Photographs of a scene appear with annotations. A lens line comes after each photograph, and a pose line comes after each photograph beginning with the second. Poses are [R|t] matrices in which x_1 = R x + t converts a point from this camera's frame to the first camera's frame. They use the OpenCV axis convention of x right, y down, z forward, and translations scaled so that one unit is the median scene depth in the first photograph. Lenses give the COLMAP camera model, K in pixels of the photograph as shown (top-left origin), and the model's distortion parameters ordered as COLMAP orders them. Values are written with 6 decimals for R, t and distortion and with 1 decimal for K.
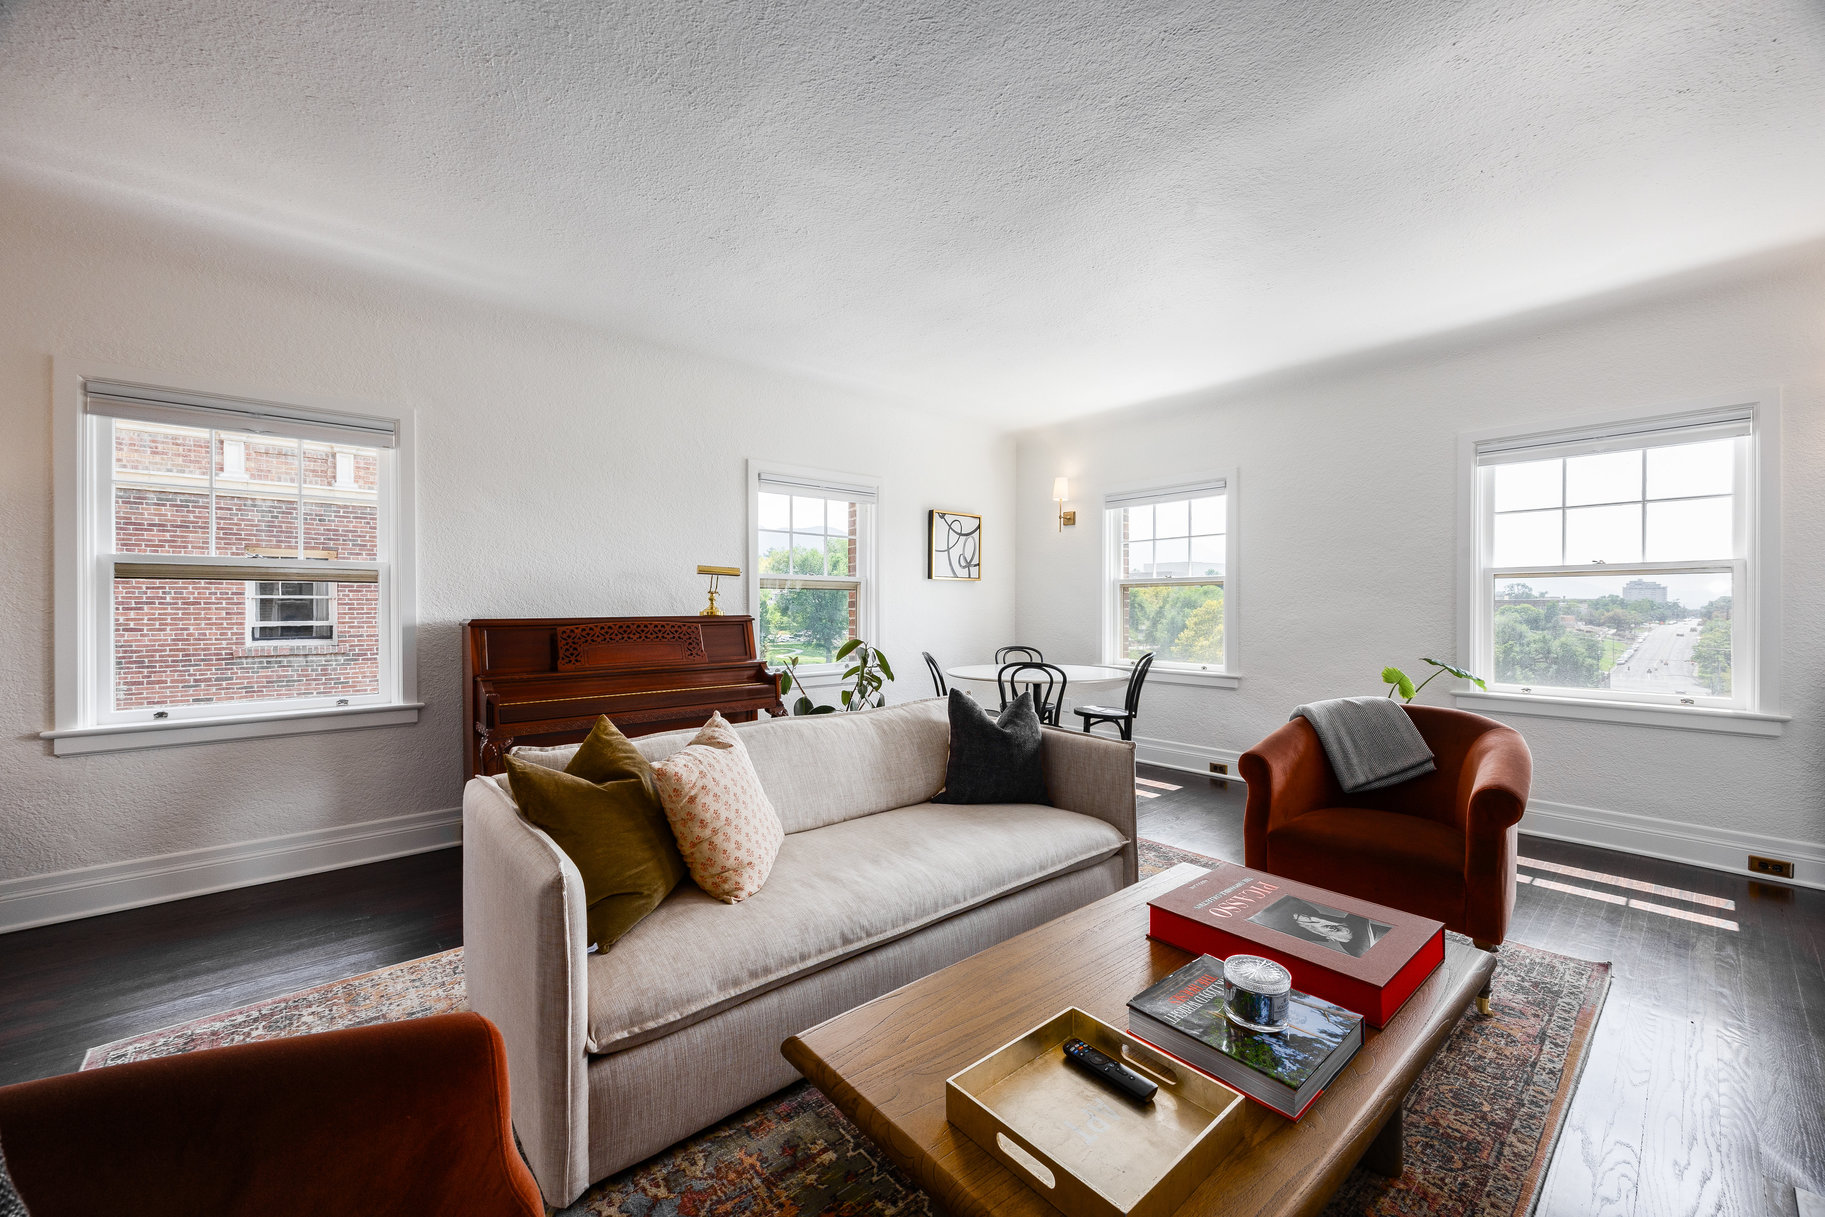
lens RADIAL K [[704.5, 0, 908.8], [0, 704.5, 608.0], [0, 0, 1]] dist [-0.002693, -0.000384]
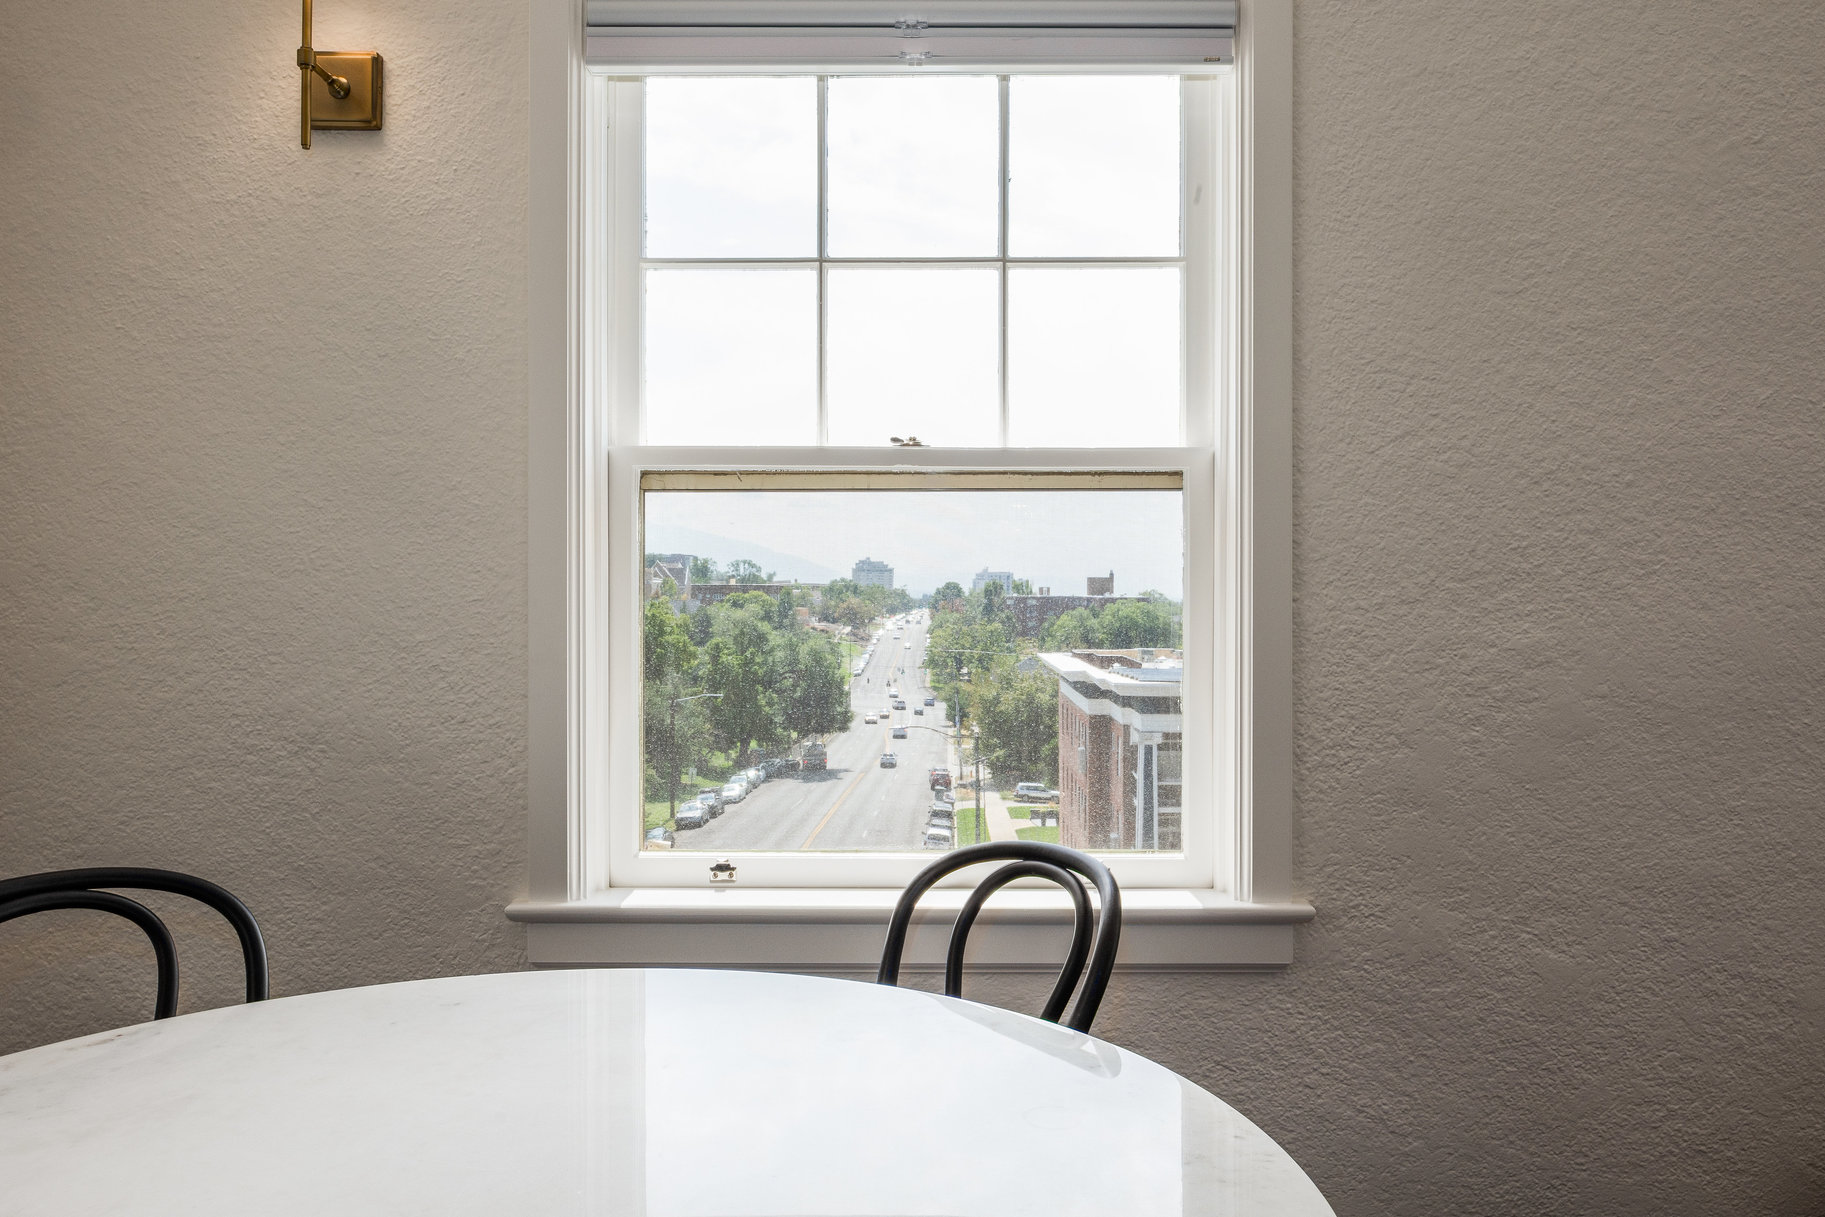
lens RADIAL K [[1373.1, 0, 954.3], [0, 1373.1, 609.8], [0, 0, 1]] dist [-0.002524, 0.001384]
pose [[0.645143, -0.006109, 0.764038, 0.062405], [-0.001485, 0.999956, 0.009249, 0.000173], [-0.764061, -0.007101, 0.645105, 0.668561]]
